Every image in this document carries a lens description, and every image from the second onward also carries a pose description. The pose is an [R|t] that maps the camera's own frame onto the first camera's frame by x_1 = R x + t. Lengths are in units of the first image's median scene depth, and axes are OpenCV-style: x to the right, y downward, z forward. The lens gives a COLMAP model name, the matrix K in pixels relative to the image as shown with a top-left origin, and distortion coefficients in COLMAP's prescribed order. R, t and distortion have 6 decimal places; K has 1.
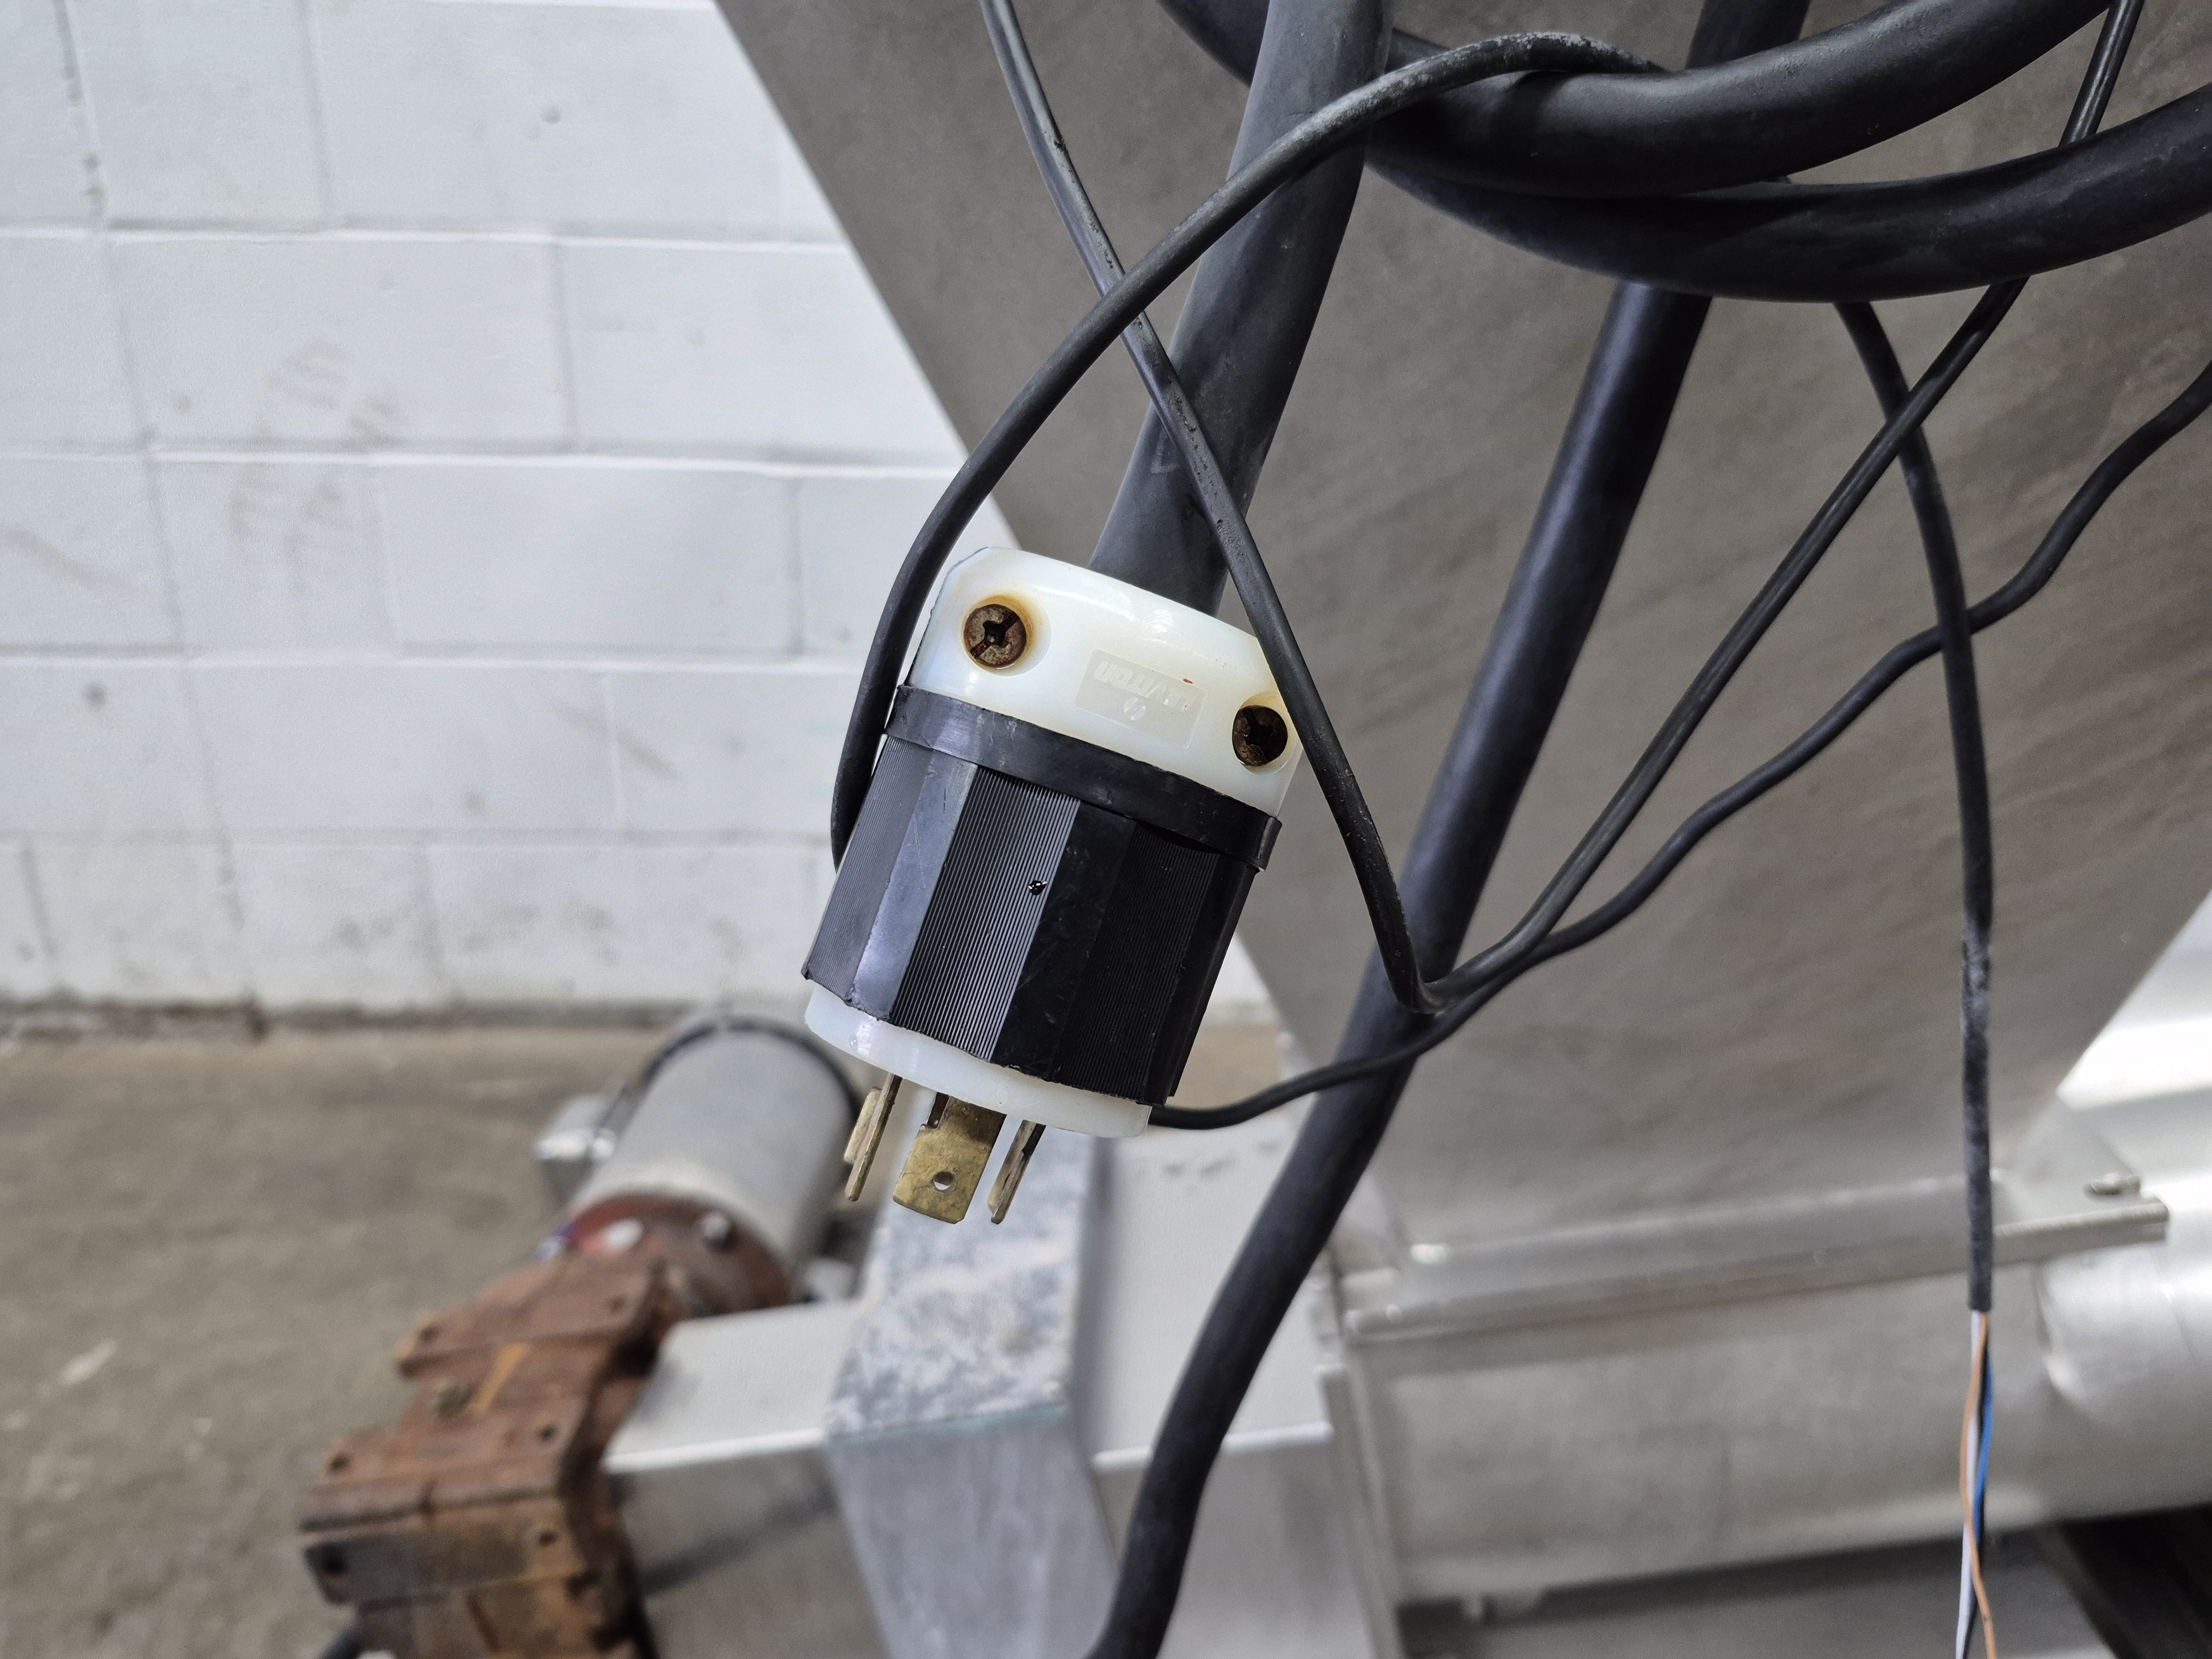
lens RADIAL K [[1573.4, 0, 1109.7], [0, 1573.4, 863.4], [0, 0, 1]] dist [0.075754, -0.138839]
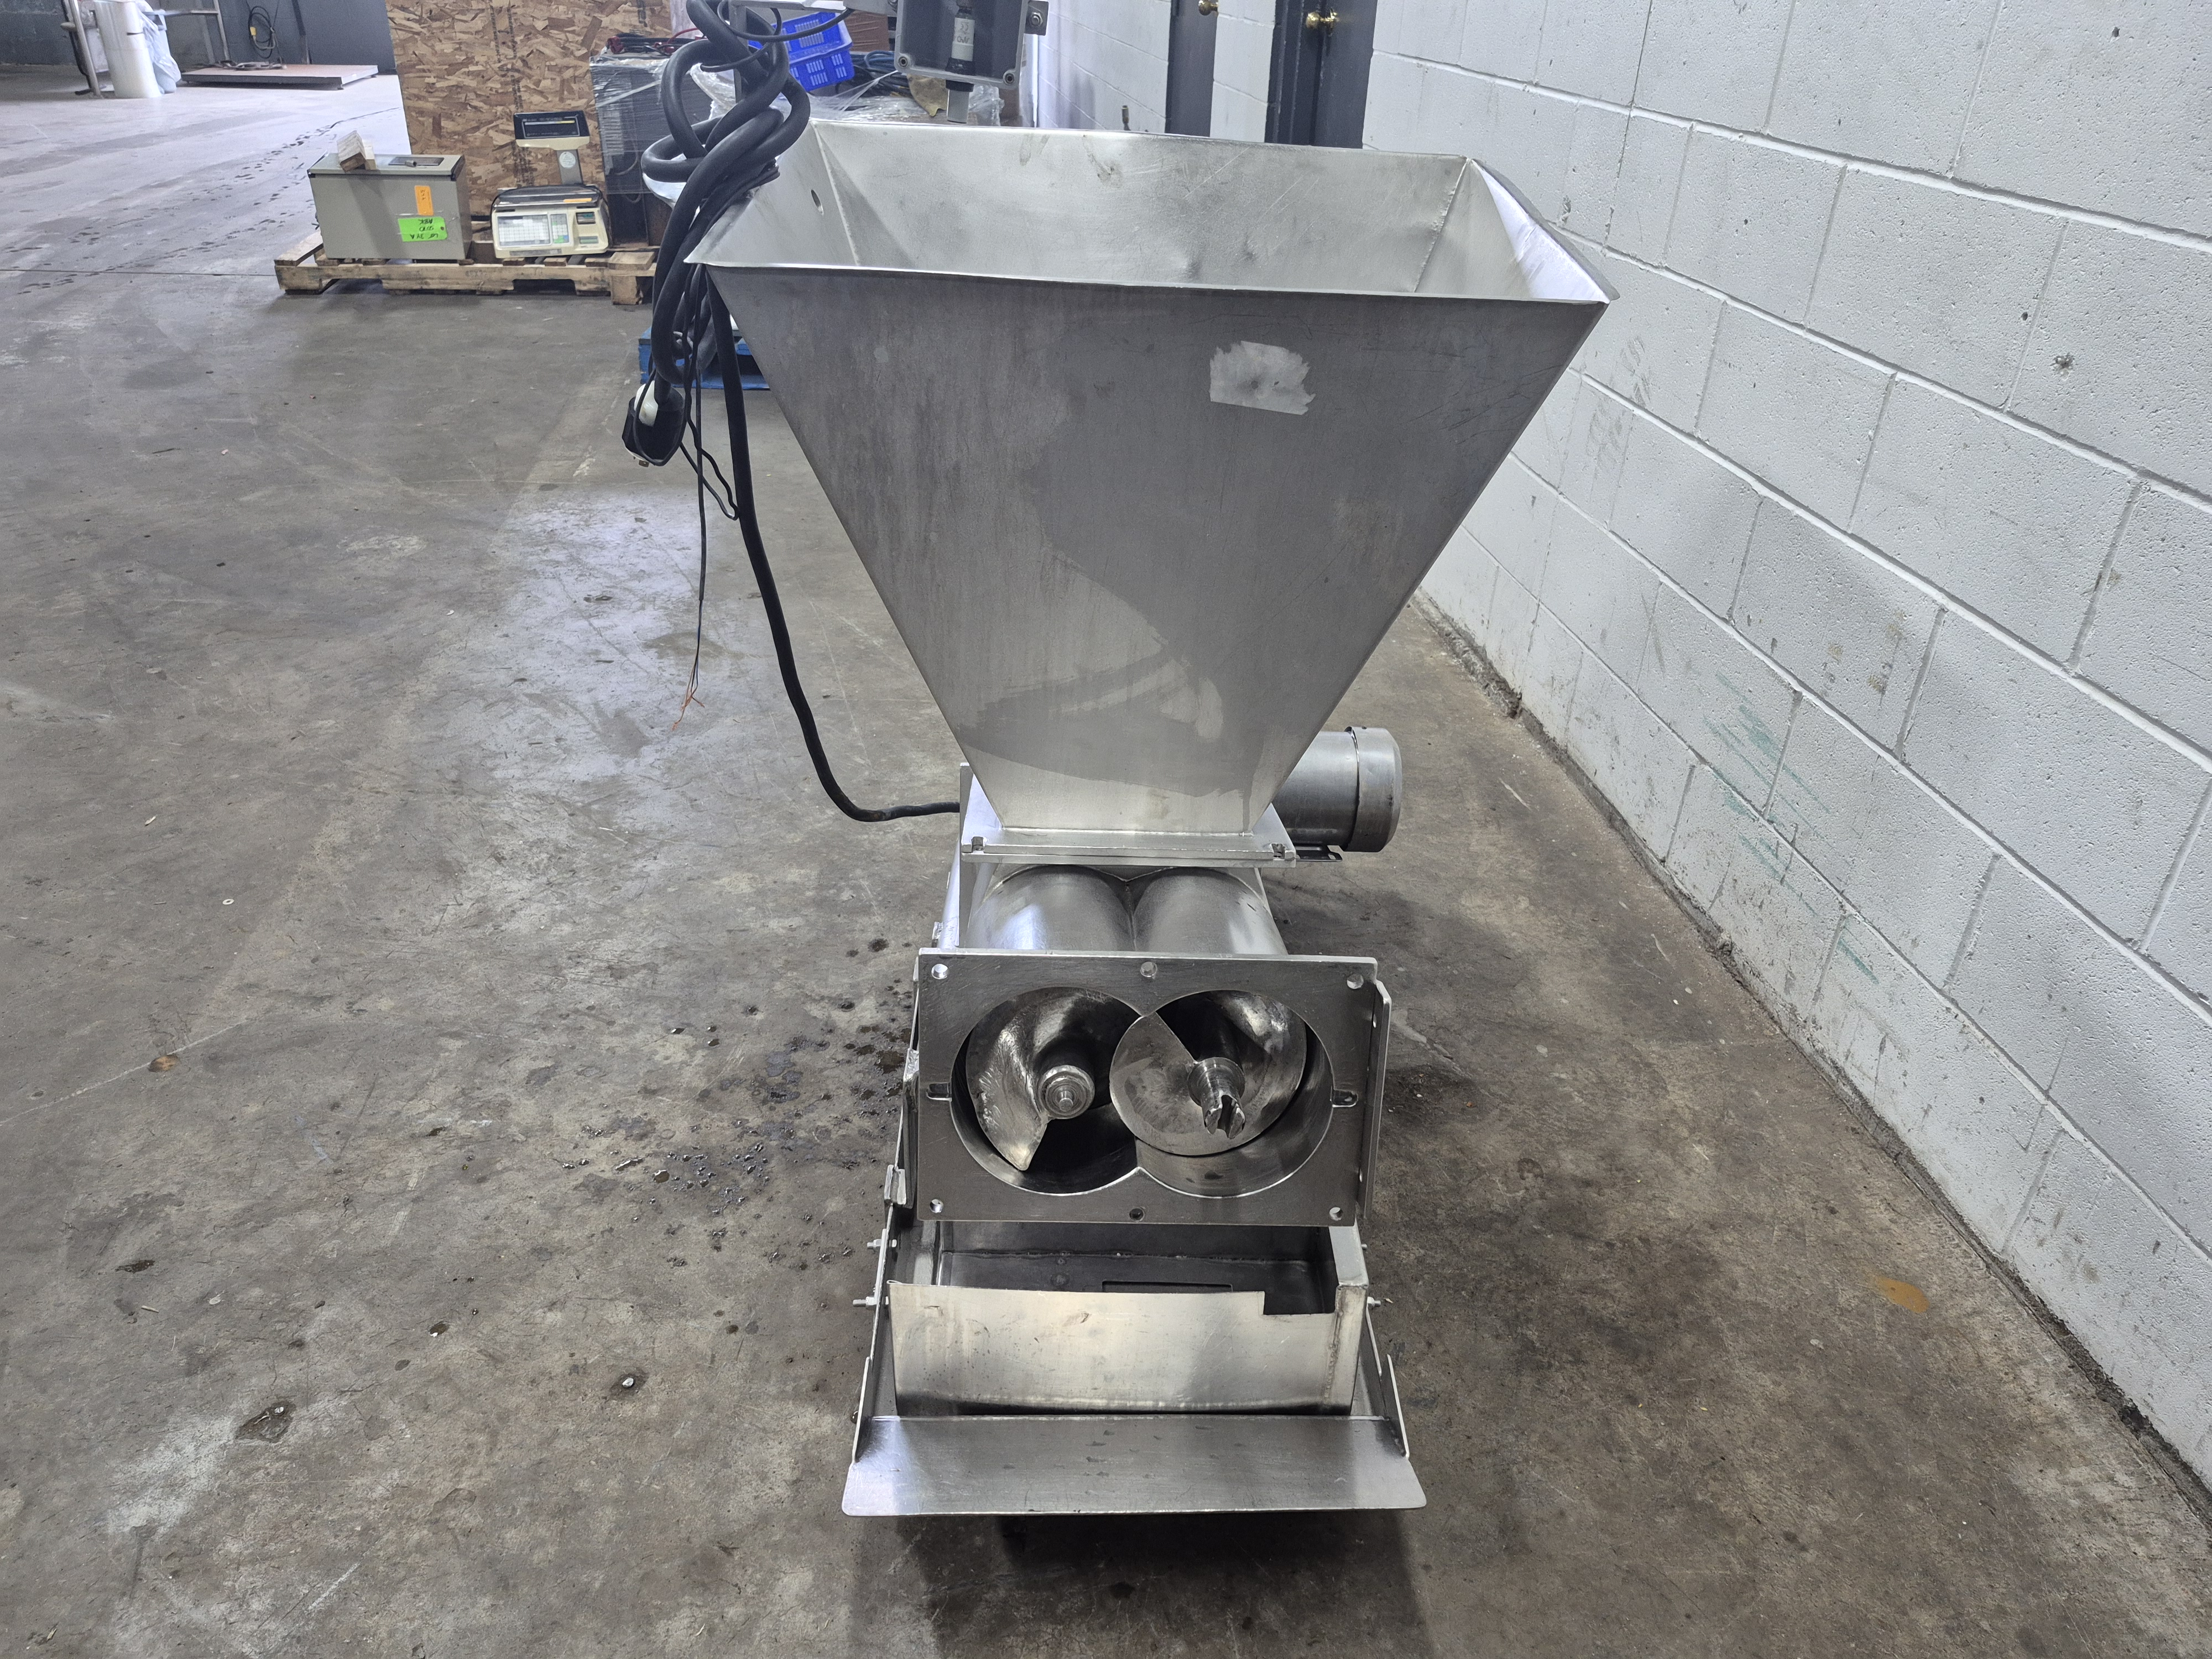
lens RADIAL K [[1509.2, 0, 1090.4], [0, 1509.2, 821.5], [0, 0, 1]] dist [0.098959, -0.139622]
pose [[0.069073, 0.469824, -0.880054, 1.050782], [-0.400071, 0.821162, 0.406984, -0.319510], [0.913877, 0.323973, 0.244683, 0.240250]]
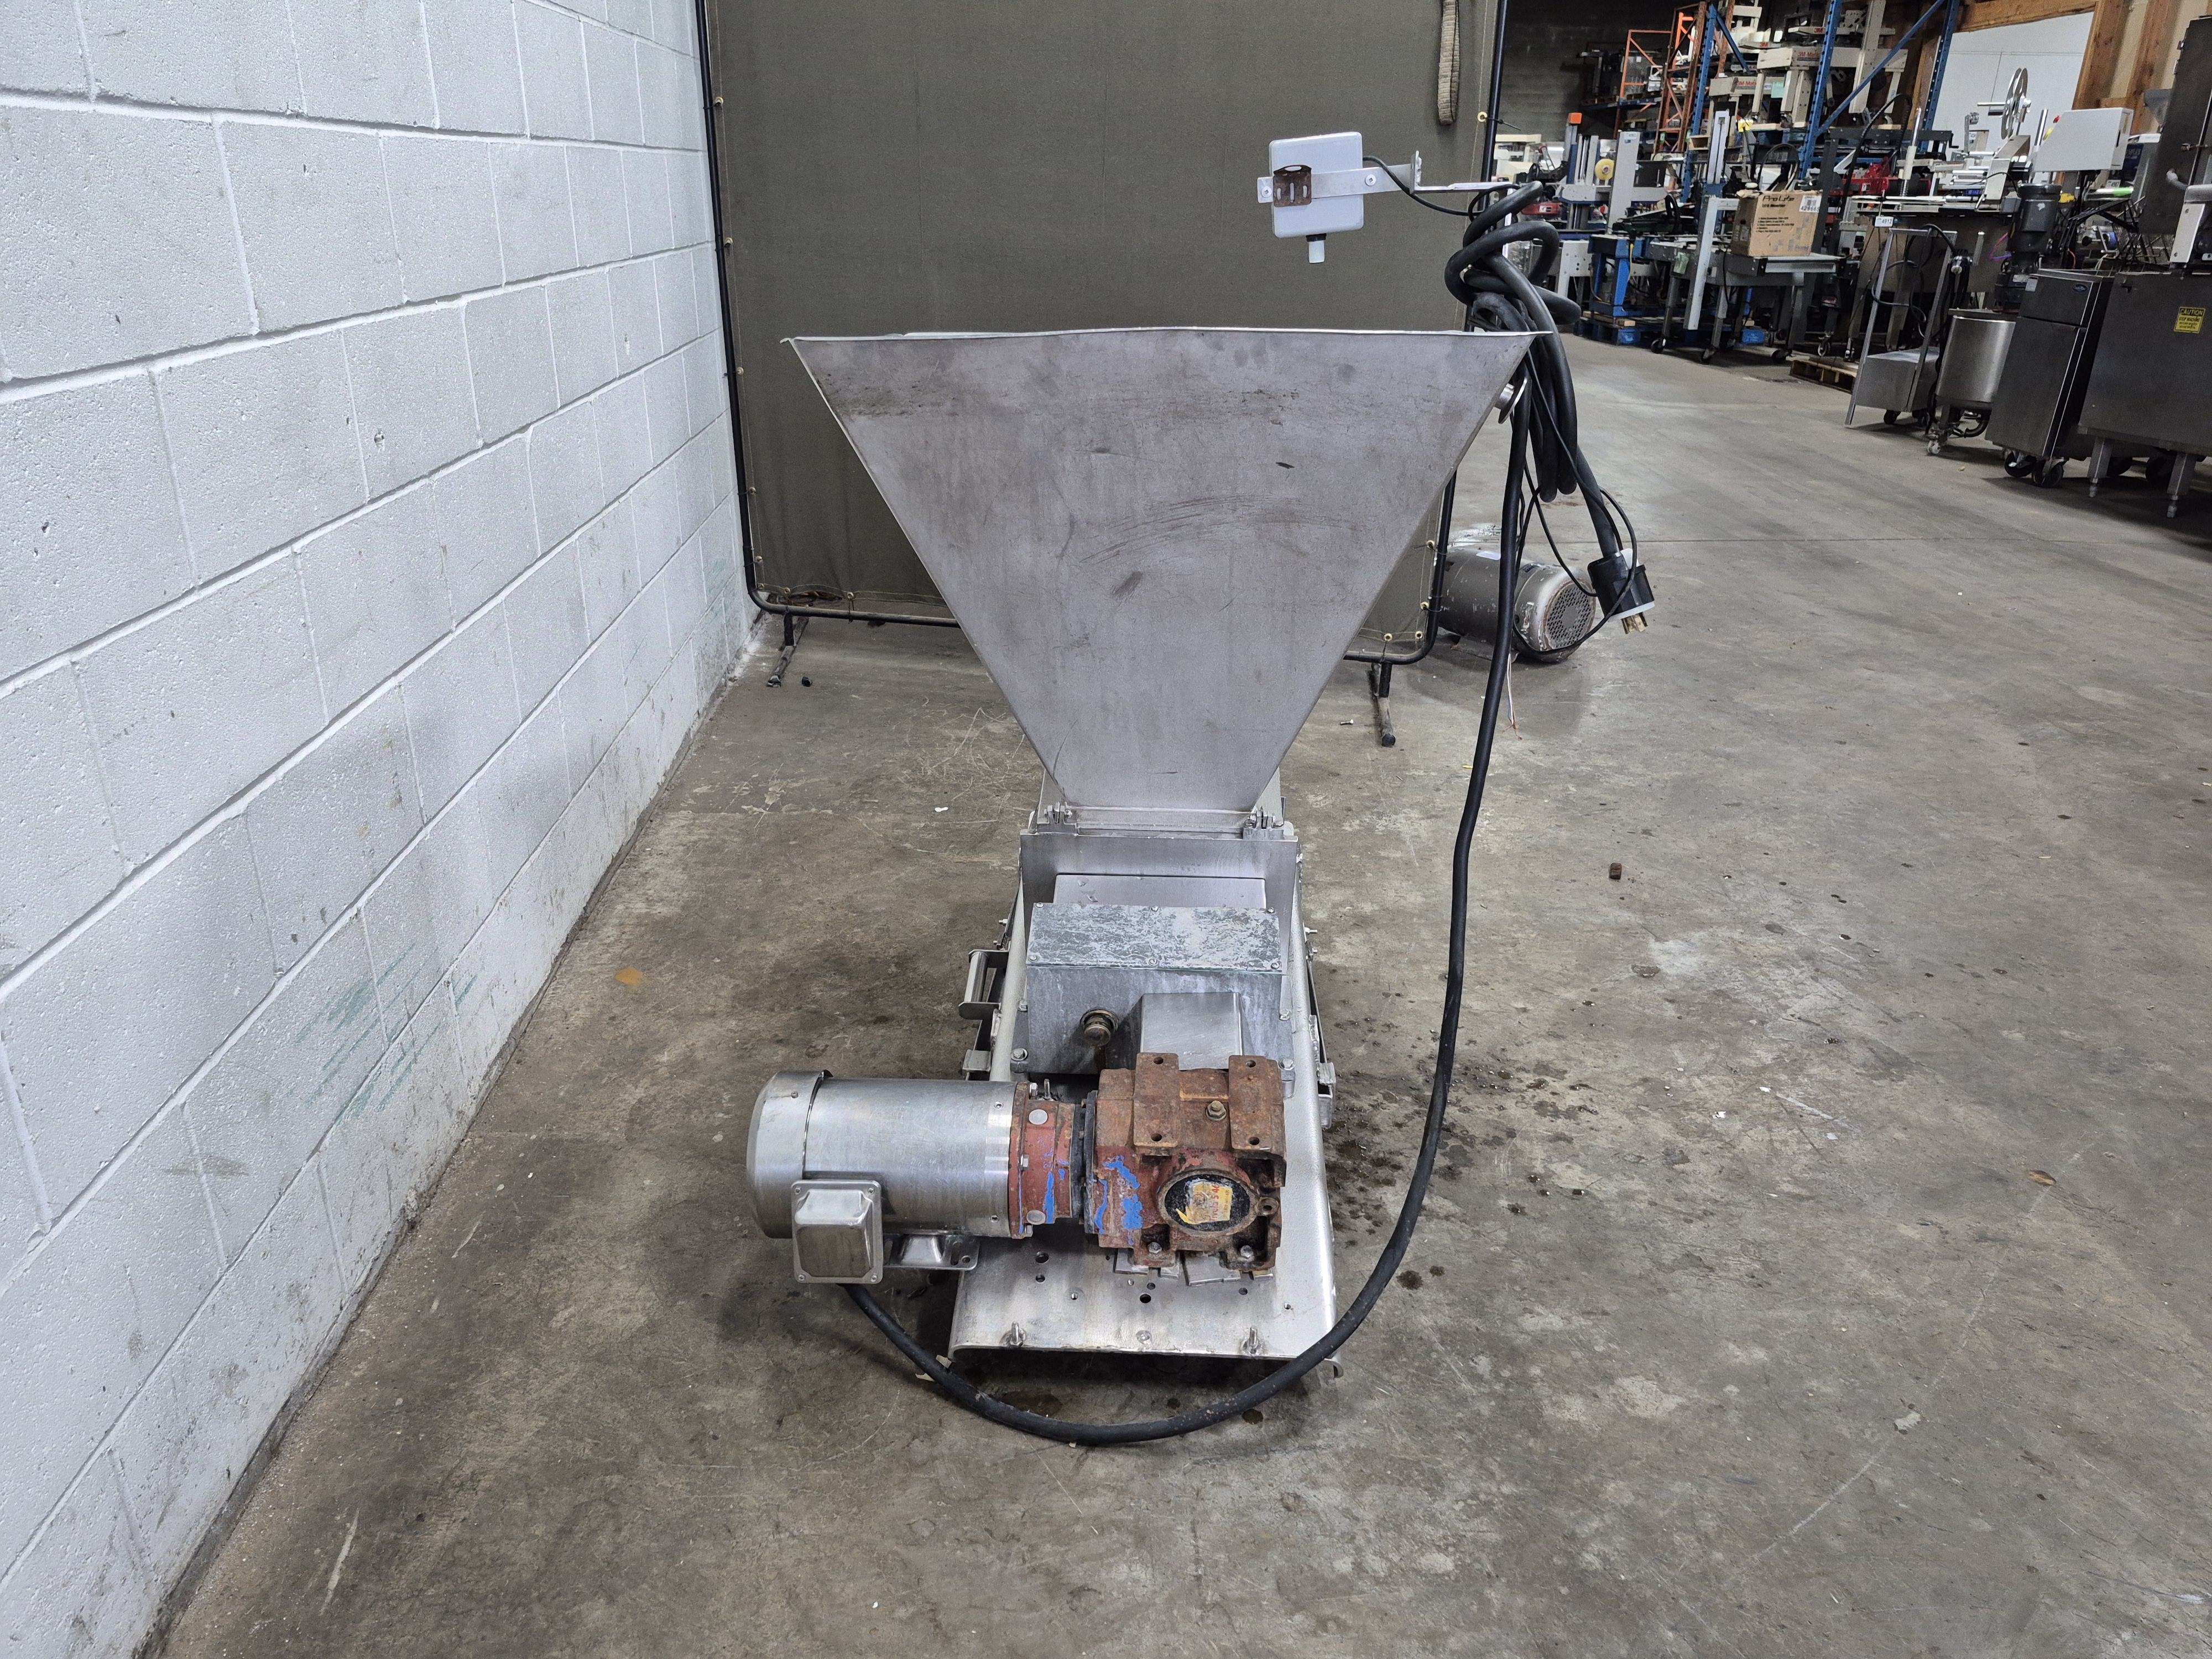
lens RADIAL K [[1548.2, 0, 1089.2], [0, 1548.2, 821.6], [0, 0, 1]] dist [0.104179, -0.136833]
pose [[0.012916, -0.404962, 0.914242, -1.084866], [0.366474, 0.852614, 0.372487, -0.409488], [-0.930339, 0.330235, 0.159421, 0.361494]]
